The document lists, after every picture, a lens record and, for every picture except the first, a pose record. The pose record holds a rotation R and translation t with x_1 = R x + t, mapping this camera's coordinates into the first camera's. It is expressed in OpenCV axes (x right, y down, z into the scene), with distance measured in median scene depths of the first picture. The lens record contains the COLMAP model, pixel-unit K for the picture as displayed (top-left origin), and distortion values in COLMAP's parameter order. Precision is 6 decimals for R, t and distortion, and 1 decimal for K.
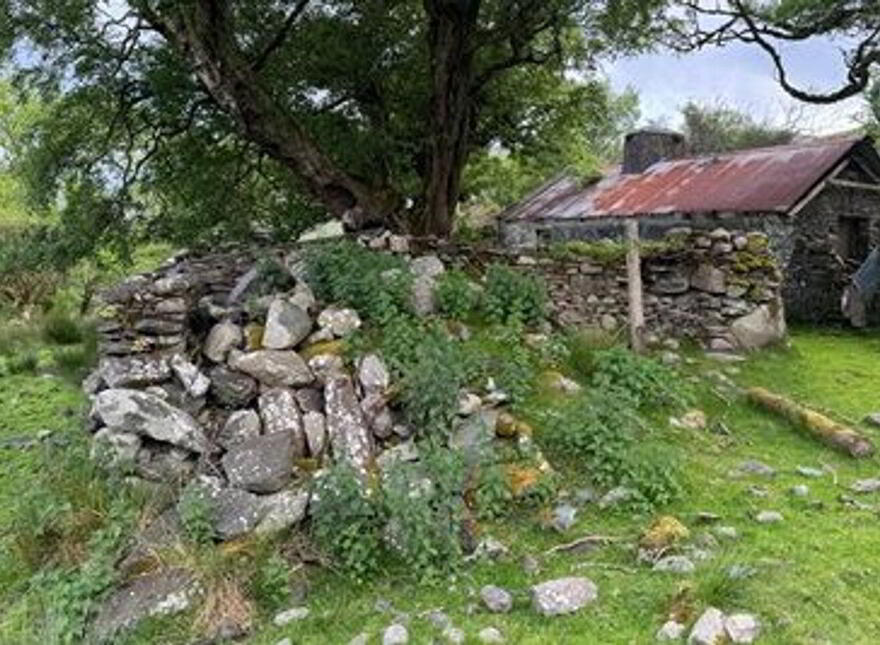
lens RADIAL K [[778.4, 0, 442.1], [0, 778.4, 251.2], [0, 0, 1]] dist [0.169989, -0.340557]
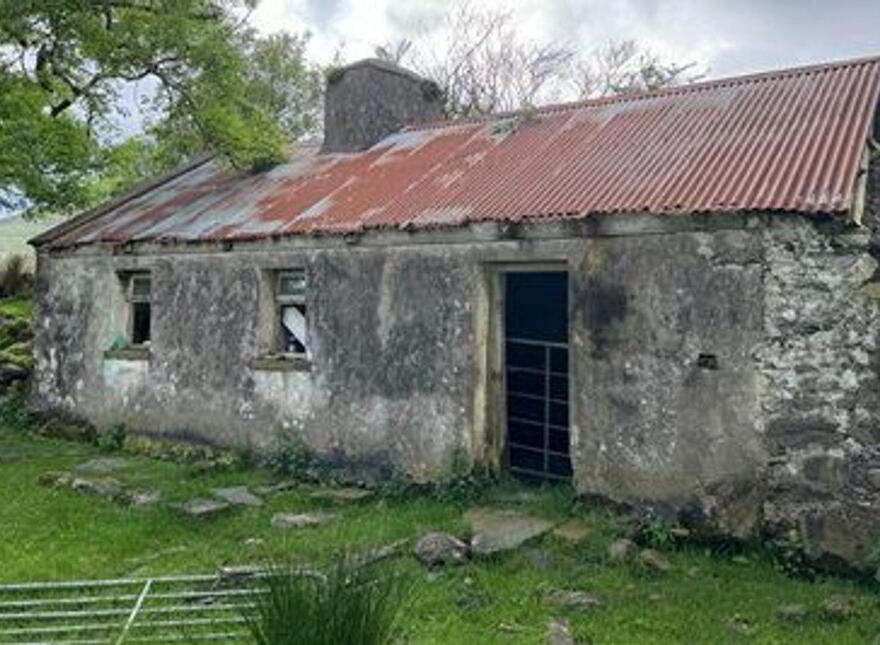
lens RADIAL K [[778.4, 0, 442.1], [0, 778.4, 251.2], [0, 0, 1]] dist [0.169989, -0.340557]
pose [[0.919636, 0.027254, 0.391825, 0.147809], [0.000028, 0.997585, -0.069454, -0.010821], [-0.392771, 0.063884, 0.917415, 0.712380]]
